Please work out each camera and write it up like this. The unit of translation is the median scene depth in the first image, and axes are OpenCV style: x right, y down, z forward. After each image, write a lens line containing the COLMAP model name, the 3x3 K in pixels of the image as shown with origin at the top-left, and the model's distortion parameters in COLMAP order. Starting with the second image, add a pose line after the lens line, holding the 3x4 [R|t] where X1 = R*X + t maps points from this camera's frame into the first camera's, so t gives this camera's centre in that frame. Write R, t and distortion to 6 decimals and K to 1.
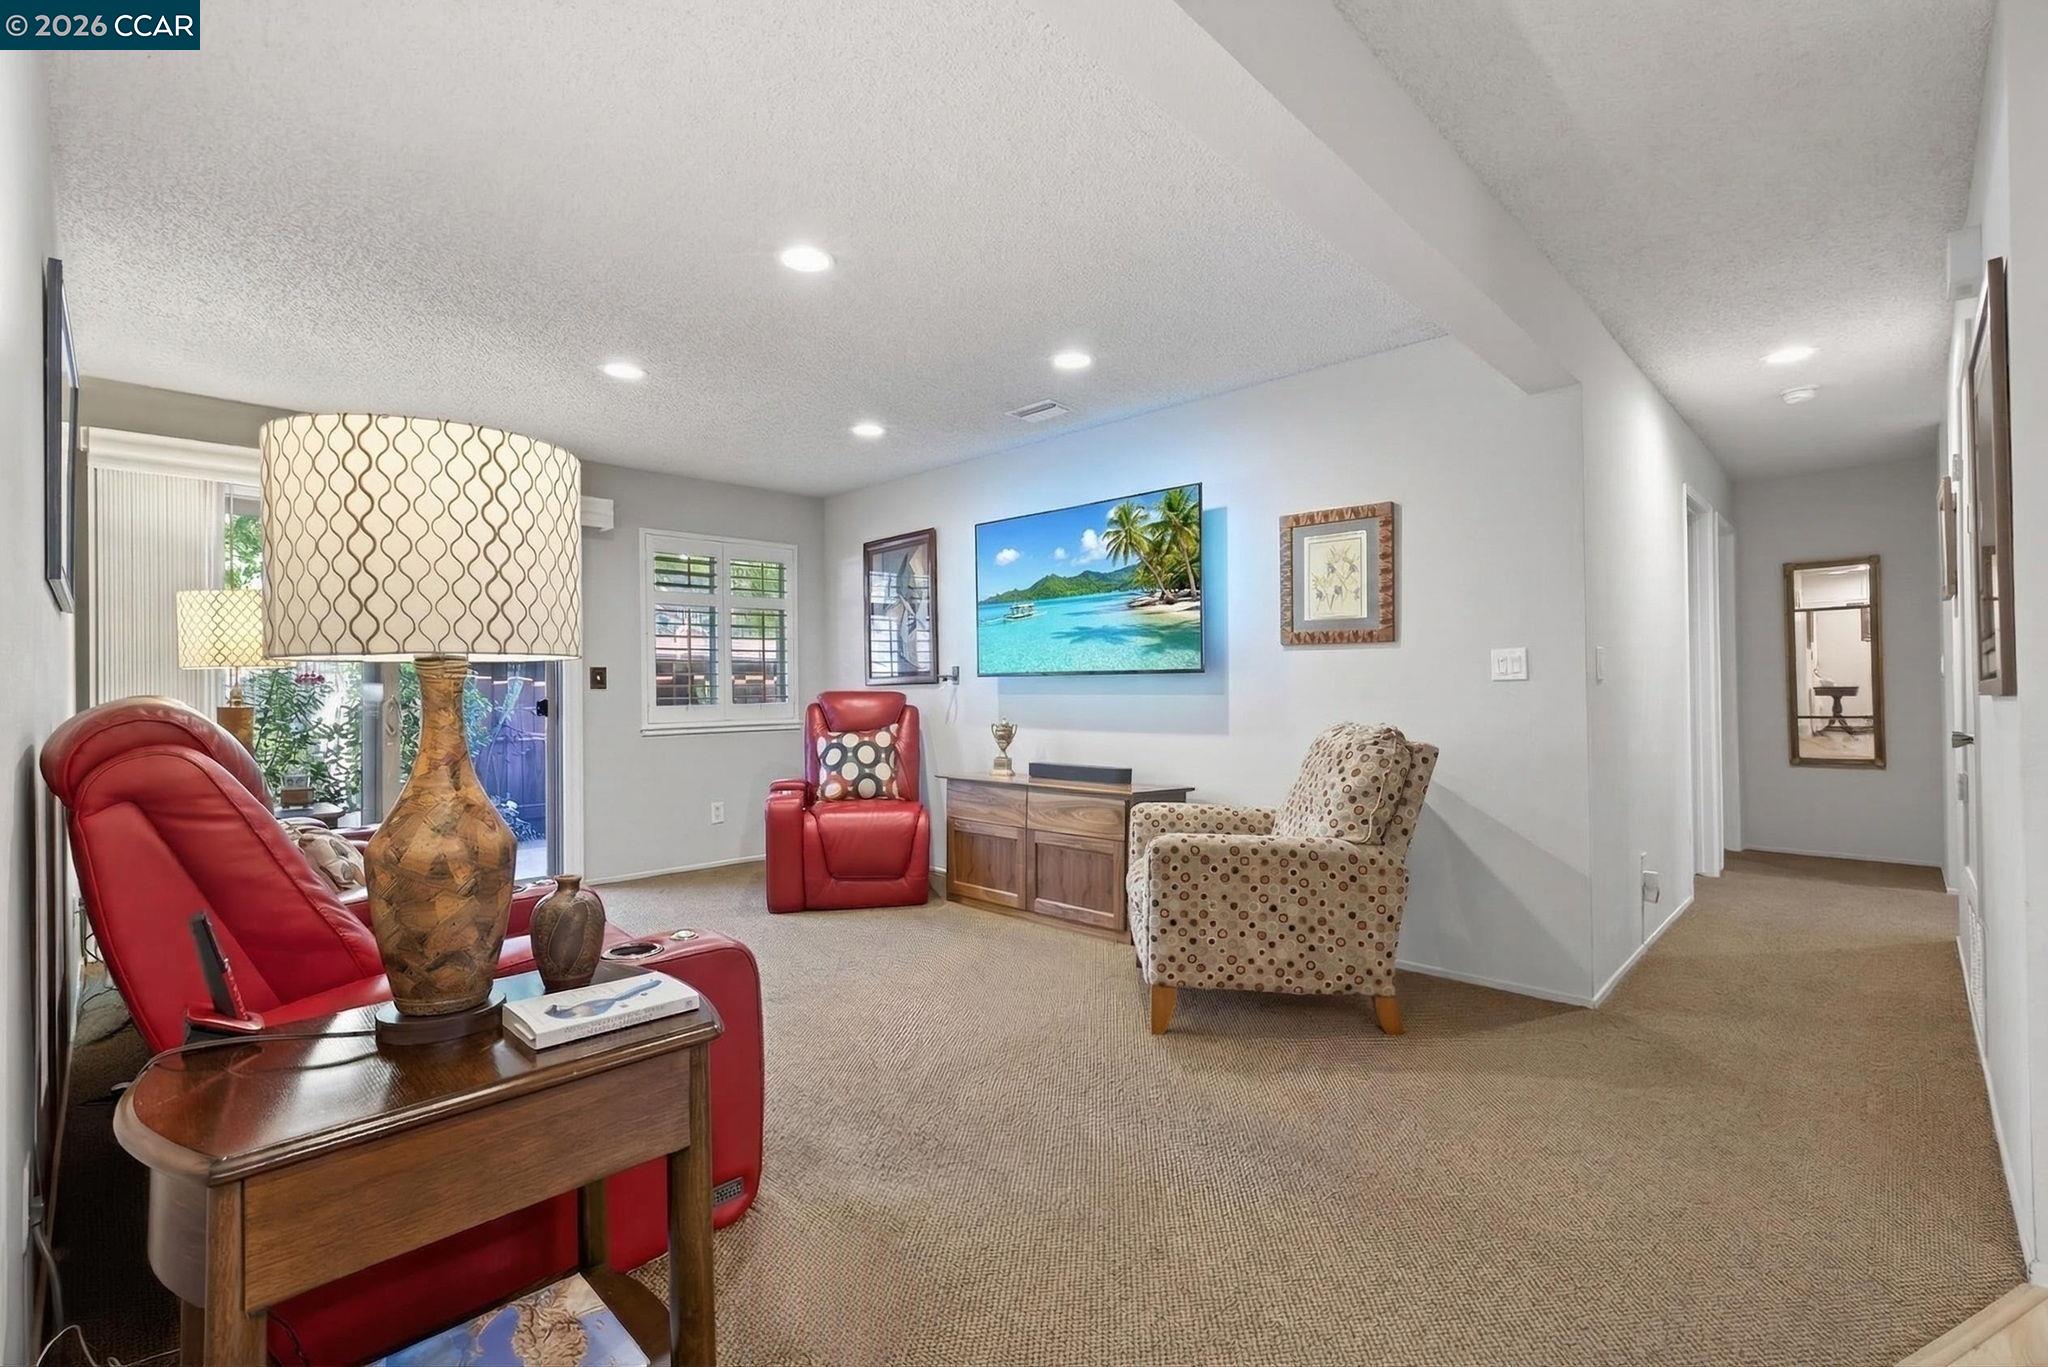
lens RADIAL K [[899.7, 0, 1035.8], [0, 899.7, 685.7], [0, 0, 1]] dist [-0.017728, 0.006512]
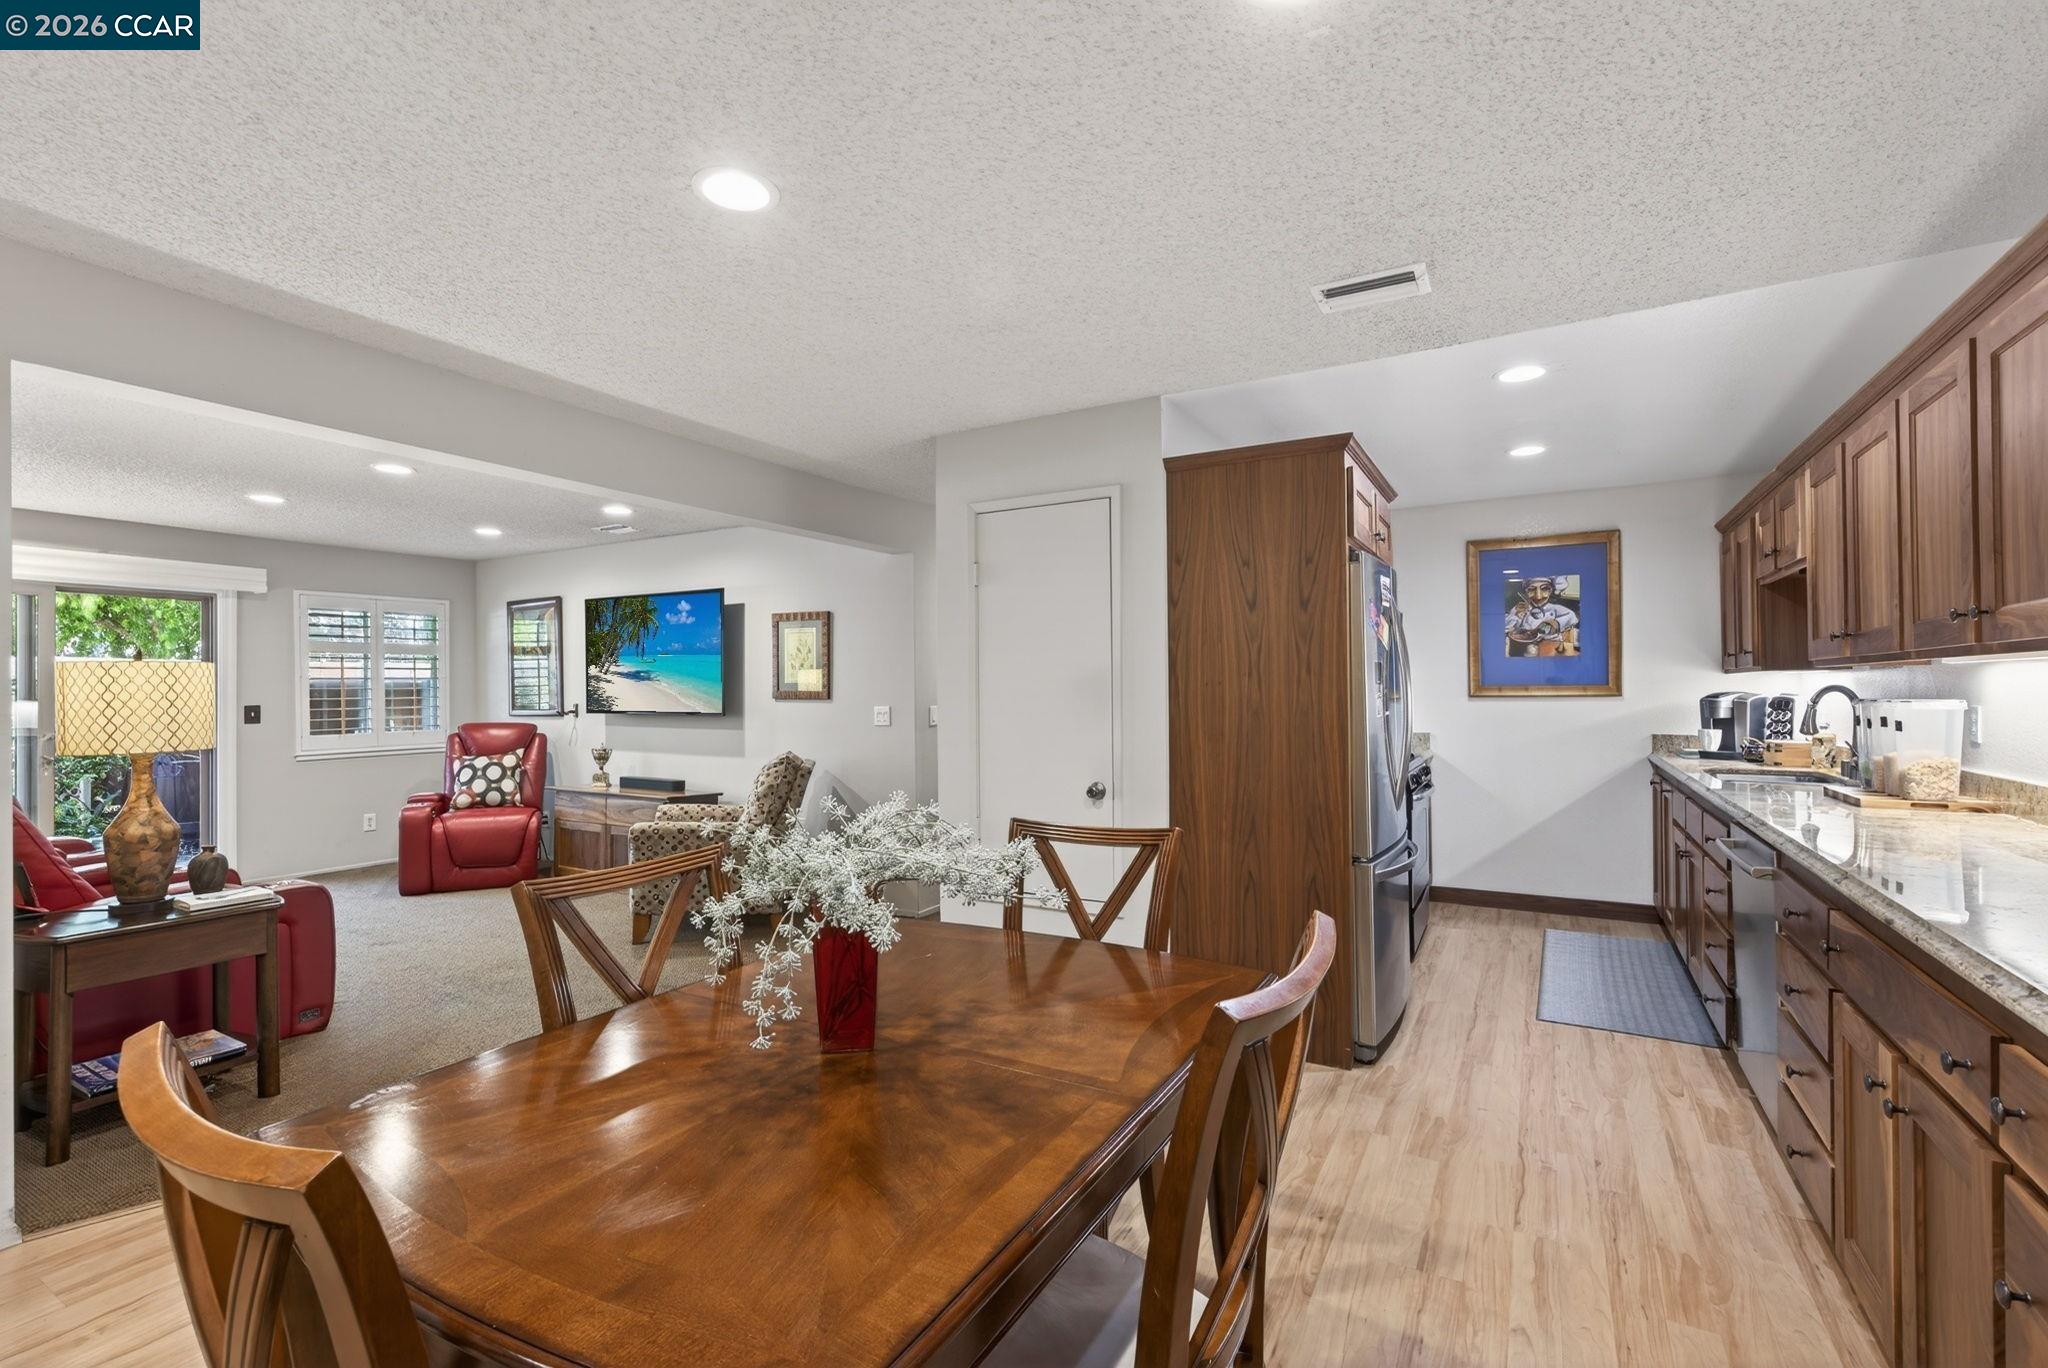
lens RADIAL K [[899.7, 0, 1030.9], [0, 899.7, 684.3], [0, 0, 1]] dist [-0.017728, 0.006512]
pose [[0.969817, 0.004427, 0.243795, 0.329695], [-0.003804, 0.999988, -0.003024, -0.066677], [-0.243805, 0.002005, 0.969822, -0.589037]]
